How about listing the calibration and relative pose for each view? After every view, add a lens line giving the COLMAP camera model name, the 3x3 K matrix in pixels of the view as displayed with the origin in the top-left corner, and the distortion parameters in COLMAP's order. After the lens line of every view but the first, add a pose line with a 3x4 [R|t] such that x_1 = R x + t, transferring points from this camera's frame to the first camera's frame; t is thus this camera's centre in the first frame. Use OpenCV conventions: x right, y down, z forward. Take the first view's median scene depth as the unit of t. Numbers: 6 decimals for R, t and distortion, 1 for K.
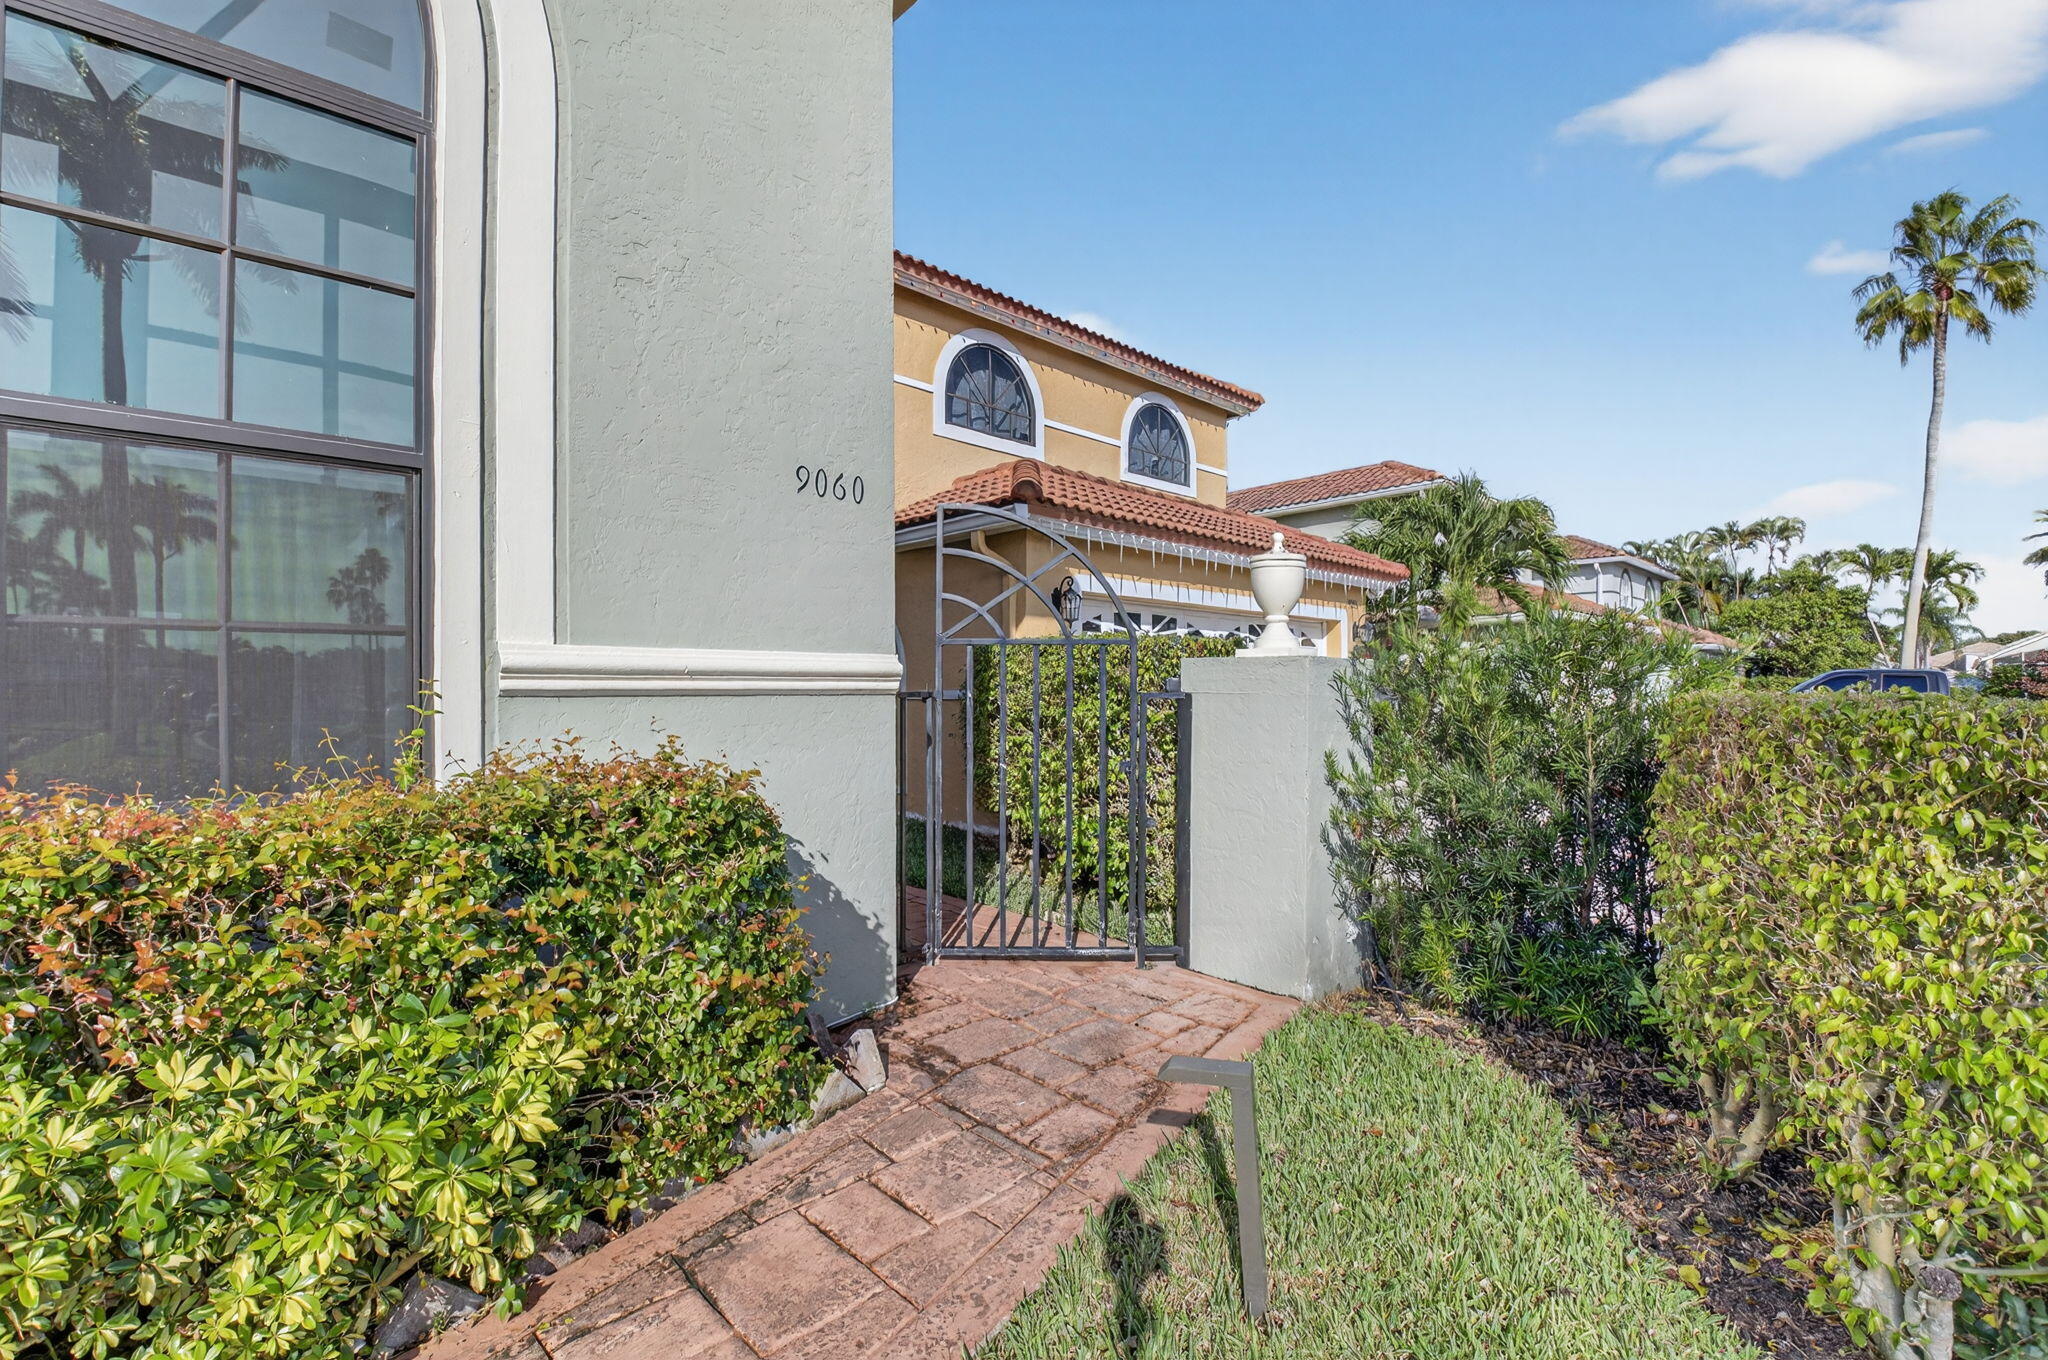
lens RADIAL K [[901.1, 0, 1028.0], [0, 901.1, 685.4], [0, 0, 1]] dist [-0.002029, -0.000311]
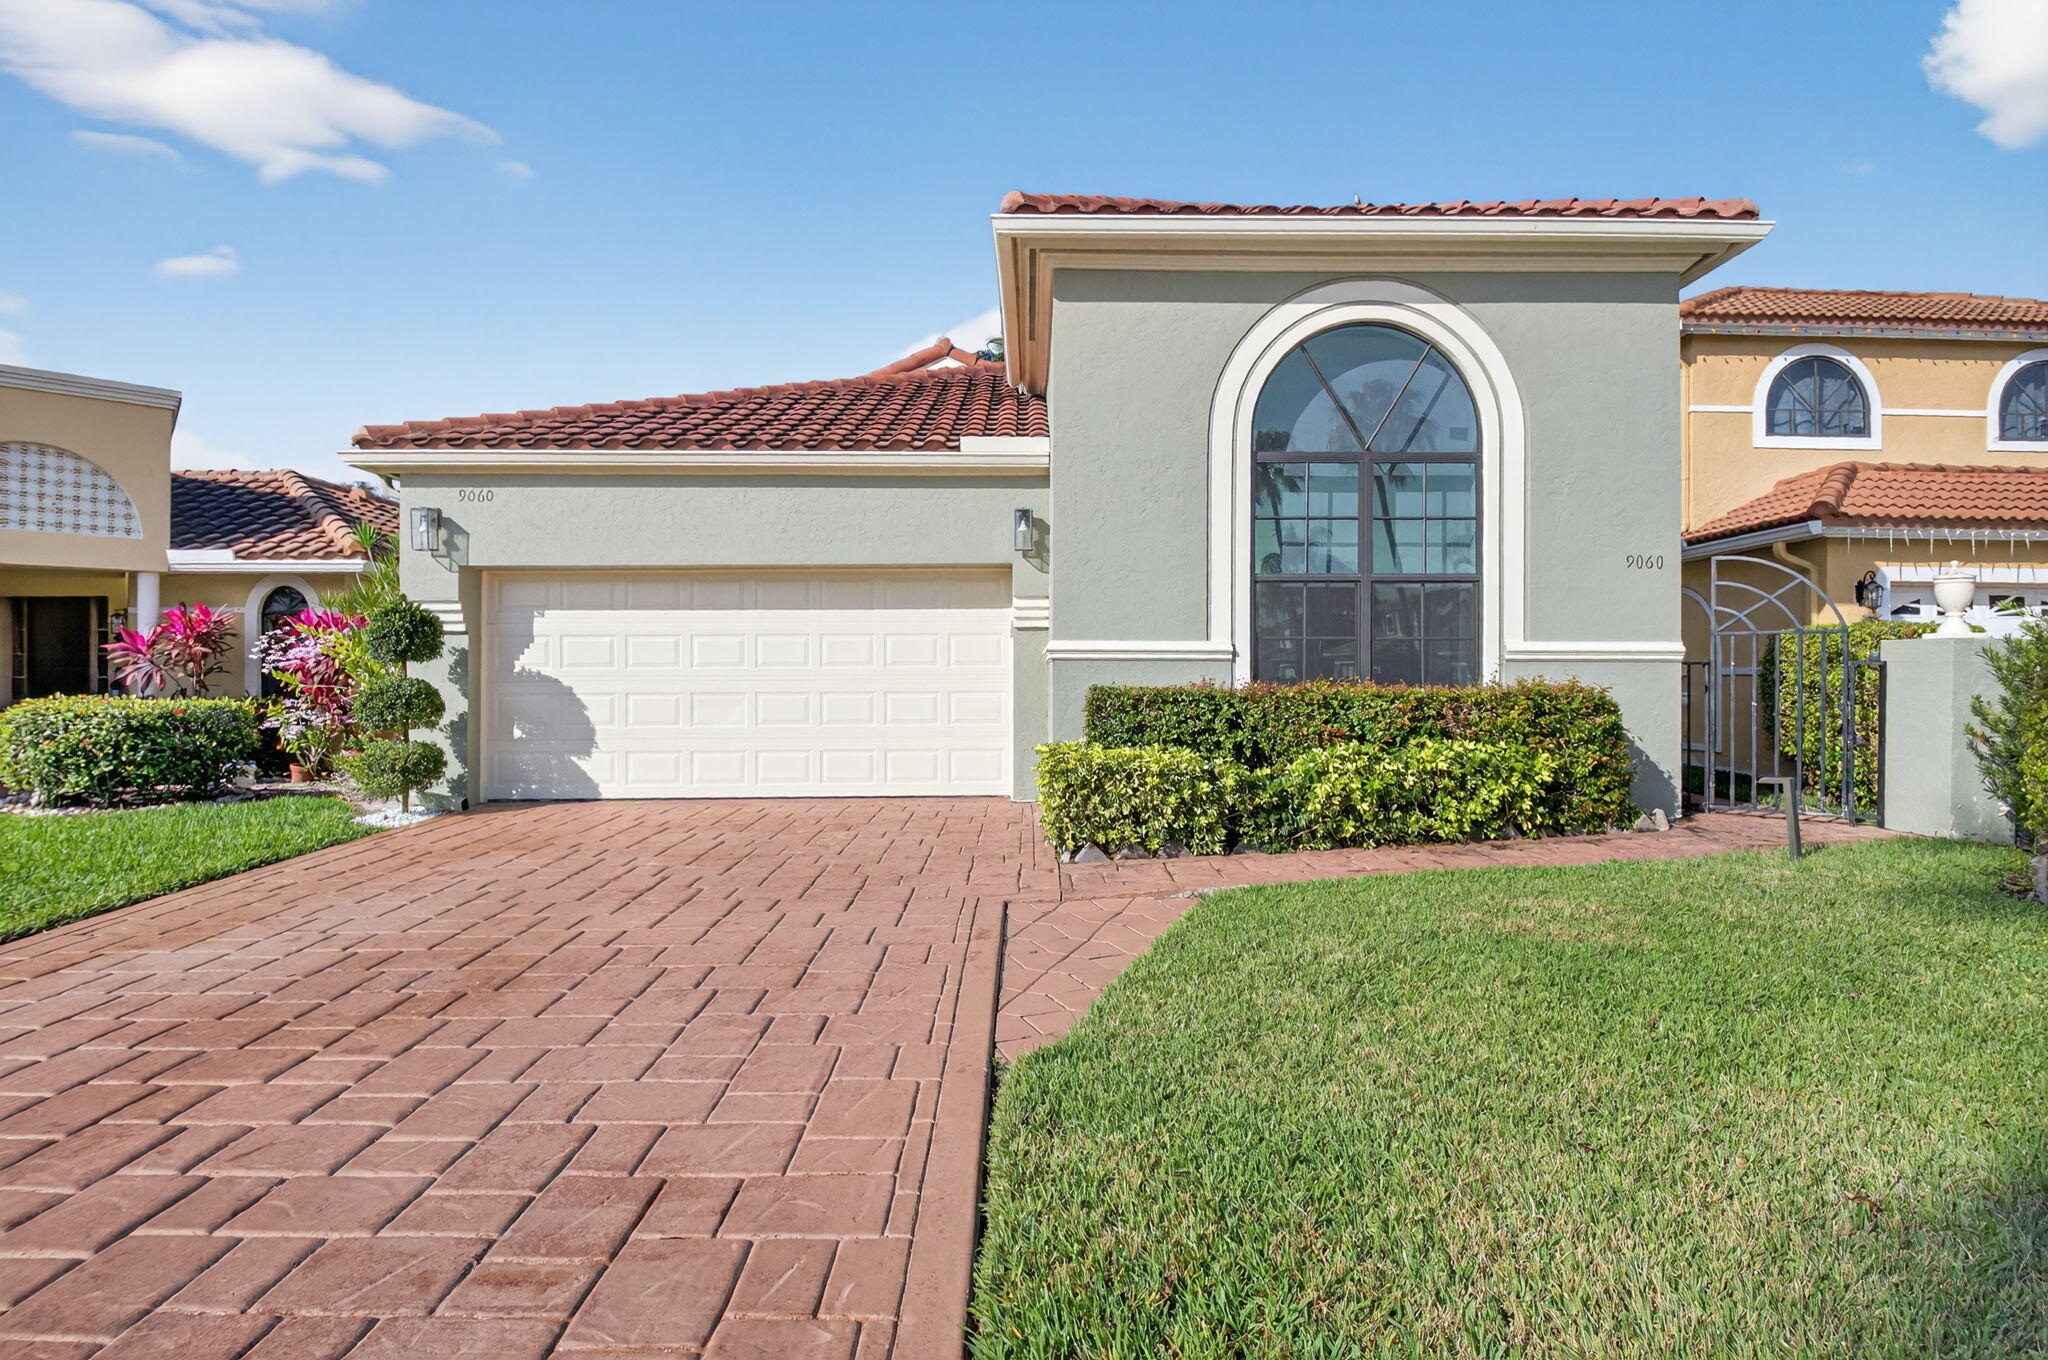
lens RADIAL K [[1082.6, 0, 1030.9], [0, 1082.6, 682.5], [0, 0, 1]] dist [-0.023765, -0.002346]
pose [[0.727475, 0.001080, -0.686134, 0.401482], [0.002241, 0.999990, 0.003951, 0.038717], [0.686131, -0.004412, 0.727465, -1.575207]]
